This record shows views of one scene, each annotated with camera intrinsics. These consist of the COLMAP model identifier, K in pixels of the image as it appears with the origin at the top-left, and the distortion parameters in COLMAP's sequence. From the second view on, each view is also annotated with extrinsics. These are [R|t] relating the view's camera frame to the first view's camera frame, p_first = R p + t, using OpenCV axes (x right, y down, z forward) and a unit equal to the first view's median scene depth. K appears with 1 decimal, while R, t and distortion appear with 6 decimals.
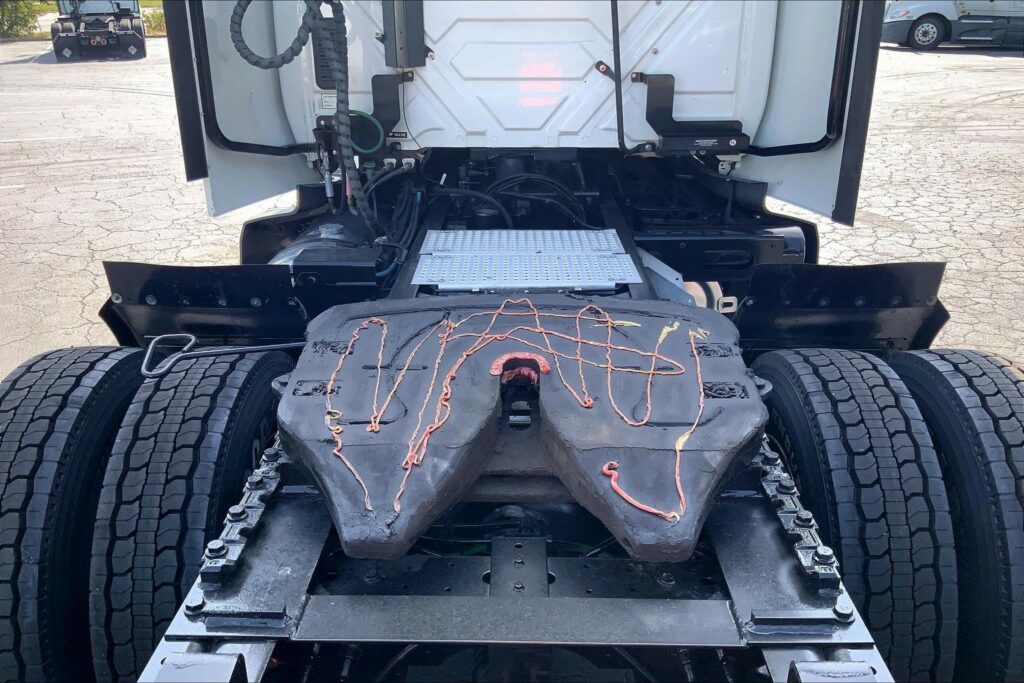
lens RADIAL K [[860.3, 0, 512.0], [0, 860.3, 341.5], [0, 0, 1]] dist [-0.004384, -0.010343]
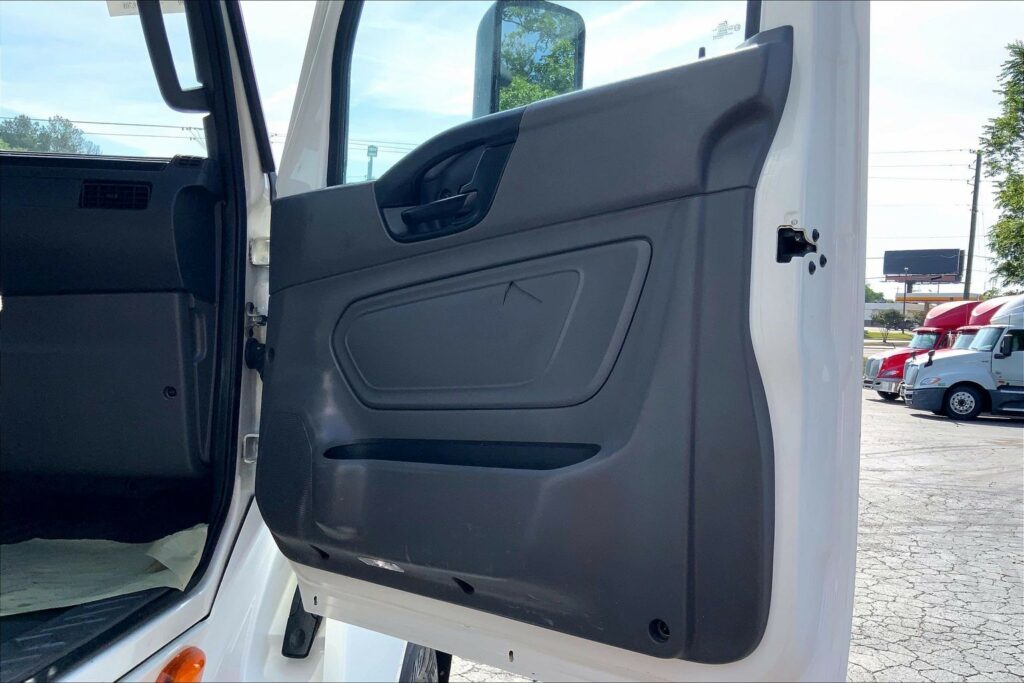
lens RADIAL K [[873.7, 0, 512.0], [0, 873.7, 341.5], [0, 0, 1]] dist [-0.006328, -0.001051]
pose [[0.997499, 0.044566, -0.054860, 0.164492], [-0.062144, 0.922758, -0.380337, -0.113544], [0.033672, 0.382795, 0.923219, 0.321043]]
